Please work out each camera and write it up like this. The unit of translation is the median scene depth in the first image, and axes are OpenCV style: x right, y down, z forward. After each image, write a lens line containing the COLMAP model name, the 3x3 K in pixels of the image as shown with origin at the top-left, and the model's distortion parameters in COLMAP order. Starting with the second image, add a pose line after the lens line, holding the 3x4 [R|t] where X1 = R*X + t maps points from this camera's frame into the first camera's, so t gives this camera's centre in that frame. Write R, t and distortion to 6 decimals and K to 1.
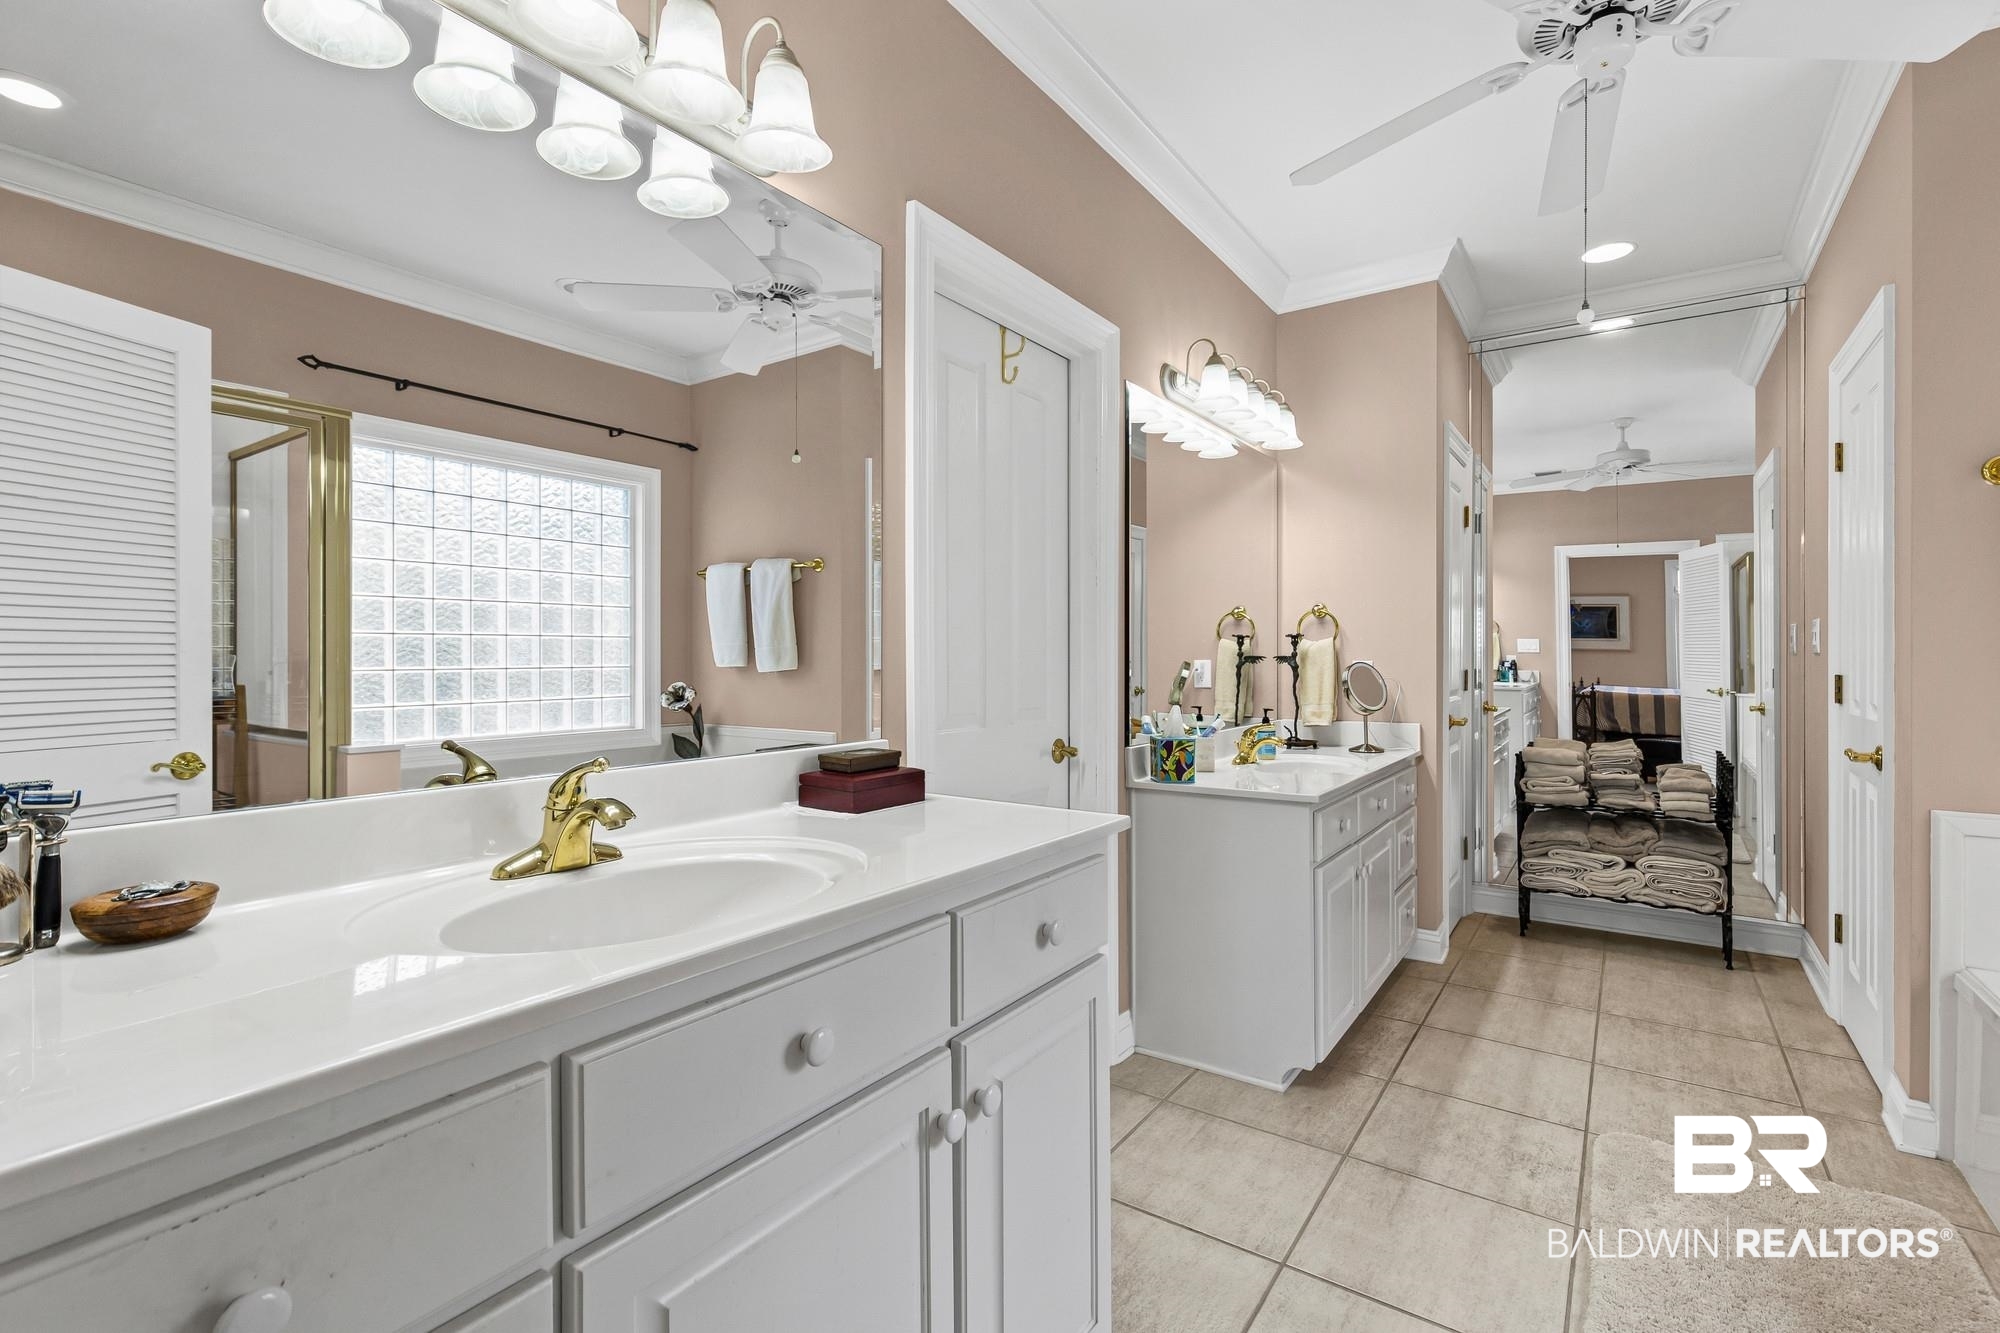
lens RADIAL K [[919.7, 0, 995.2], [0, 919.7, 670.9], [0, 0, 1]] dist [0.003251, 0.000016]
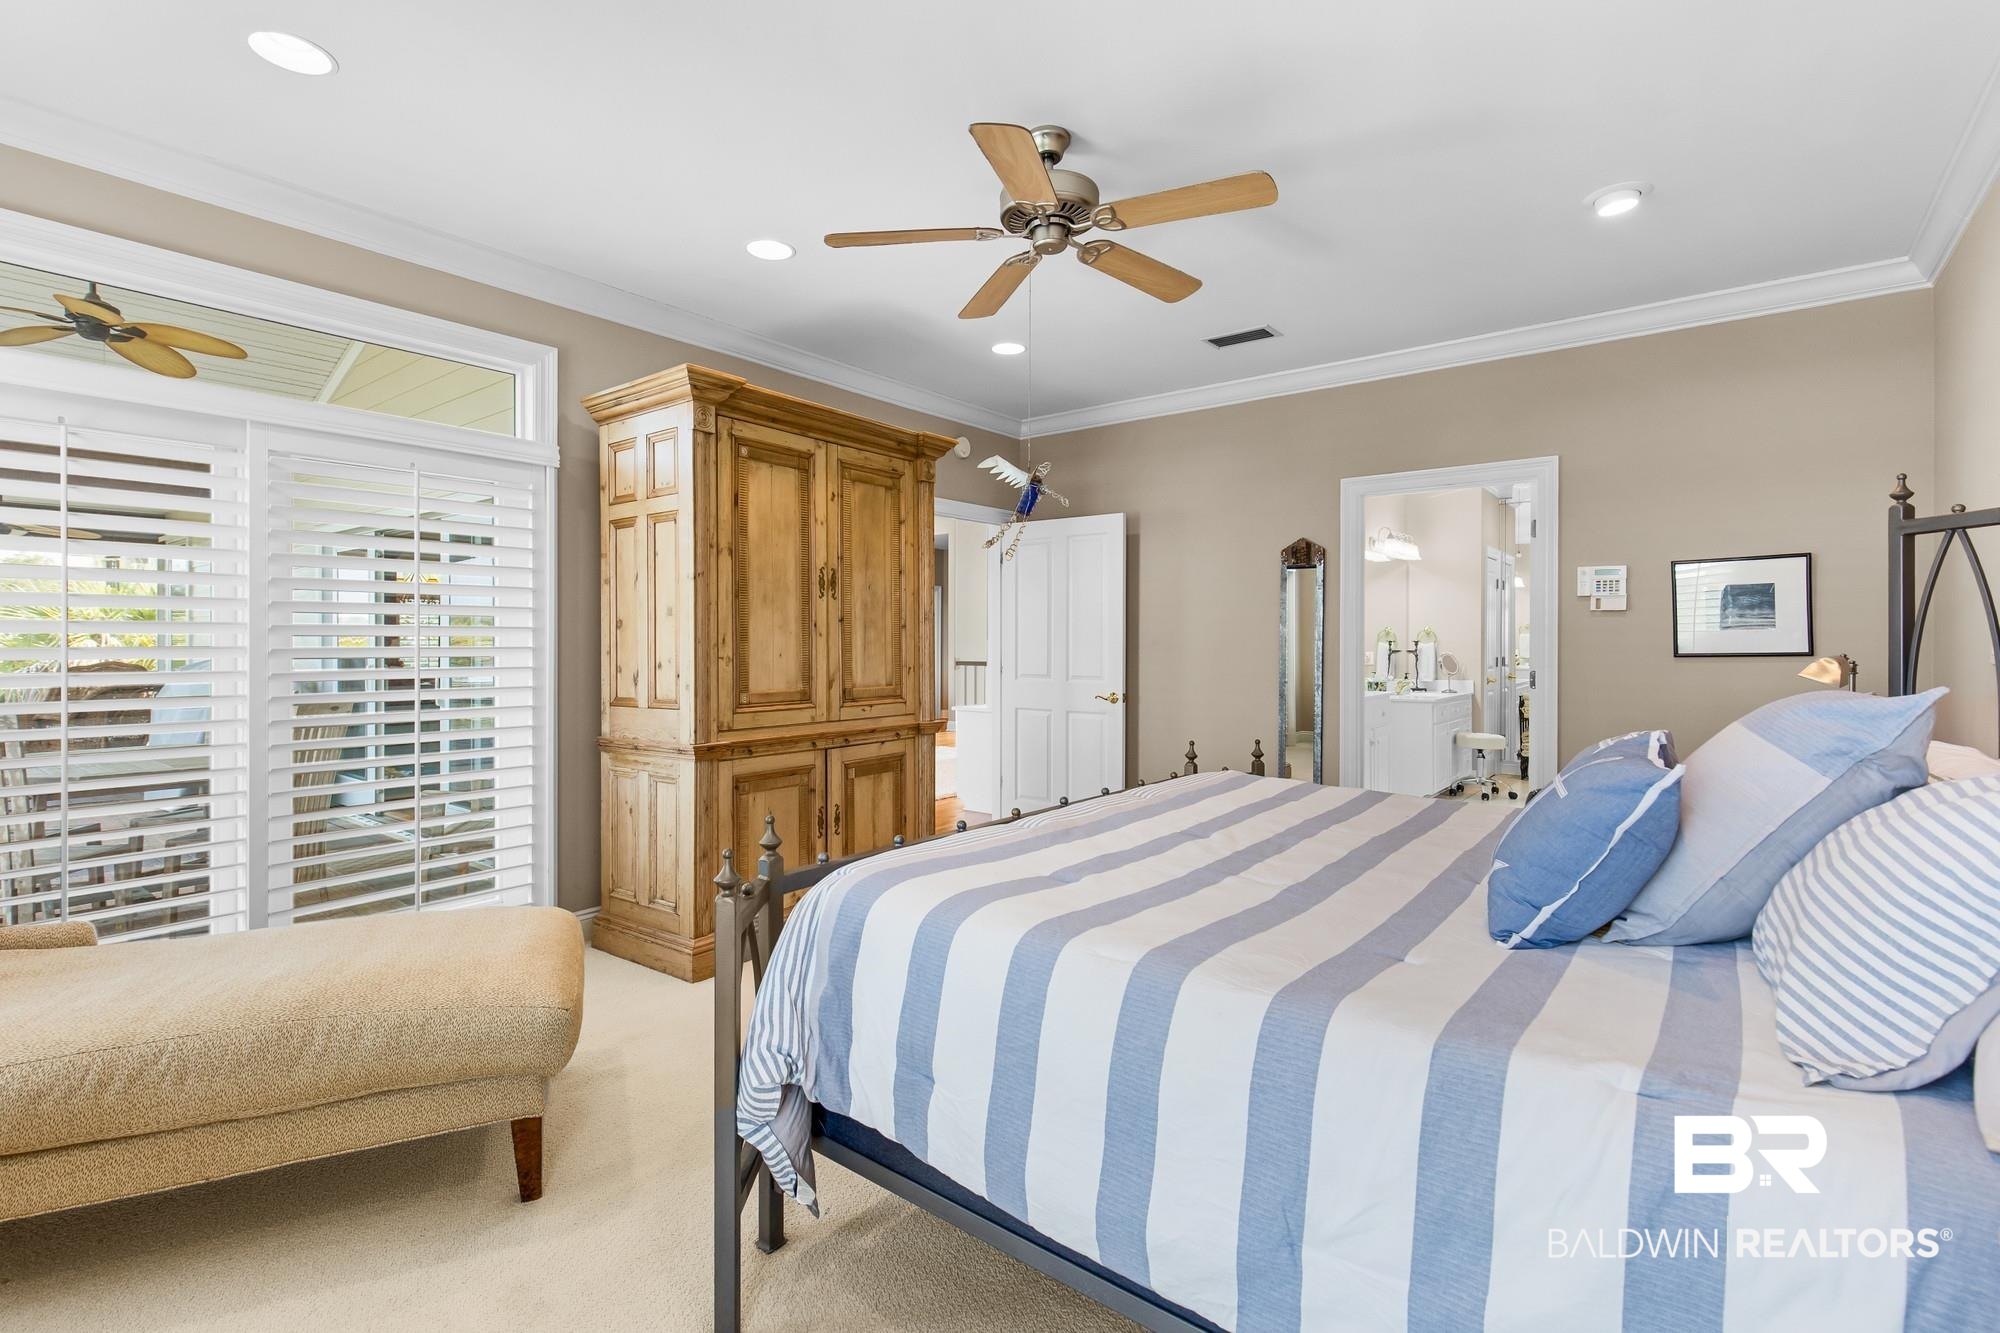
lens RADIAL K [[919.7, 0, 1002.6], [0, 919.7, 649.2], [0, 0, 1]] dist [0.003251, 0.000016]
pose [[0.998862, 0.002558, -0.047632, -0.579535], [-0.002734, 0.999990, -0.003630, -0.008729], [0.047623, 0.003756, 0.998858, -1.300330]]
